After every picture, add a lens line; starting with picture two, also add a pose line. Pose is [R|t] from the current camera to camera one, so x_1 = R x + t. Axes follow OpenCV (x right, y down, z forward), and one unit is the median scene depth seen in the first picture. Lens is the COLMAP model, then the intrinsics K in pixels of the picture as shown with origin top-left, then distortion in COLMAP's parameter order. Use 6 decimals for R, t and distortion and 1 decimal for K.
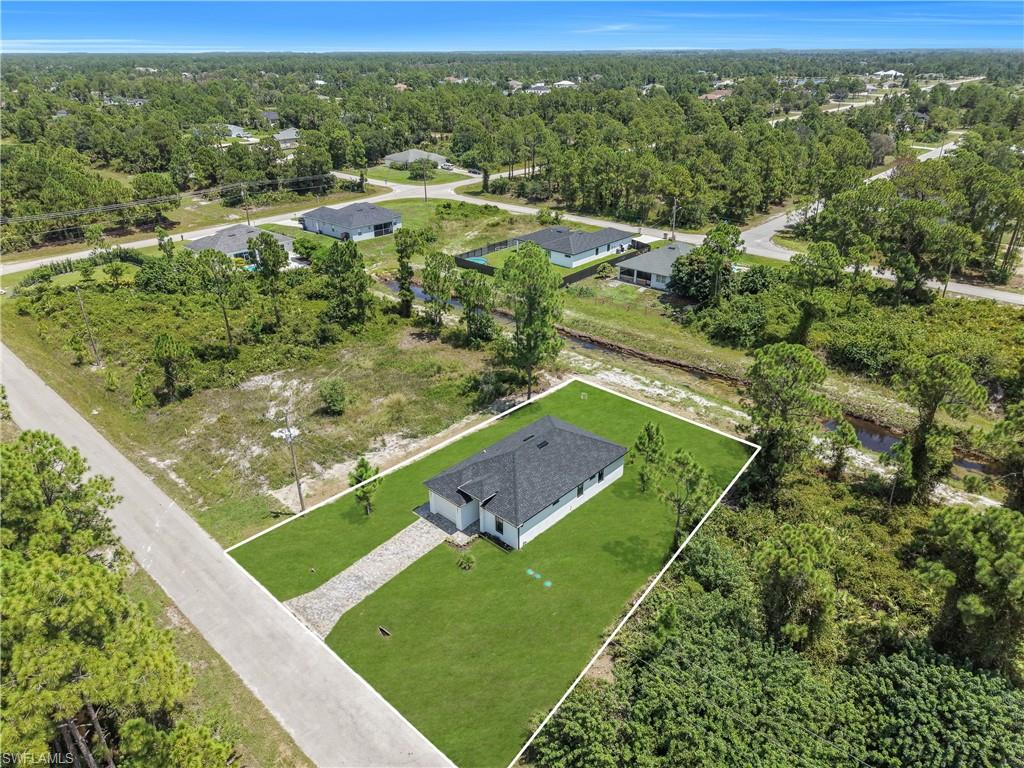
lens RADIAL K [[684.6, 0, 517.3], [0, 684.6, 378.8], [0, 0, 1]] dist [0.030303, -0.031568]
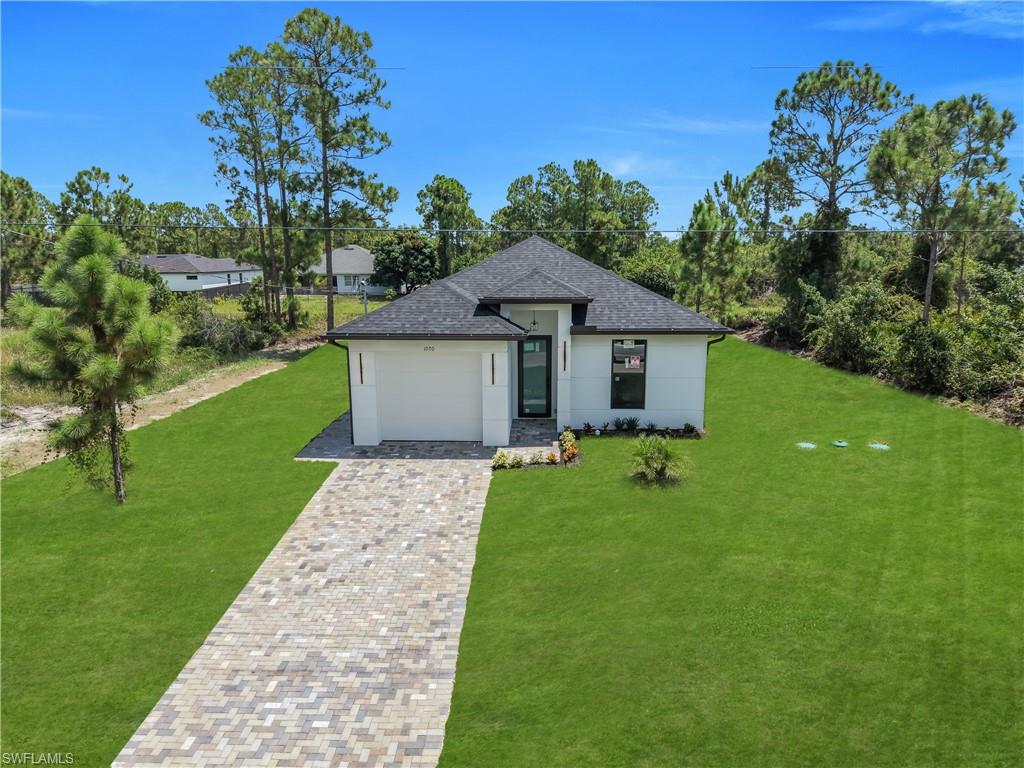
lens RADIAL K [[684.6, 0, 513.4], [0, 684.6, 389.3], [0, 0, 1]] dist [0.030303, -0.031568]
pose [[0.766020, -0.127316, 0.630083, -0.195130], [0.280161, 0.948322, -0.148984, 0.176063], [-0.578553, 0.290649, 0.762102, 0.549689]]
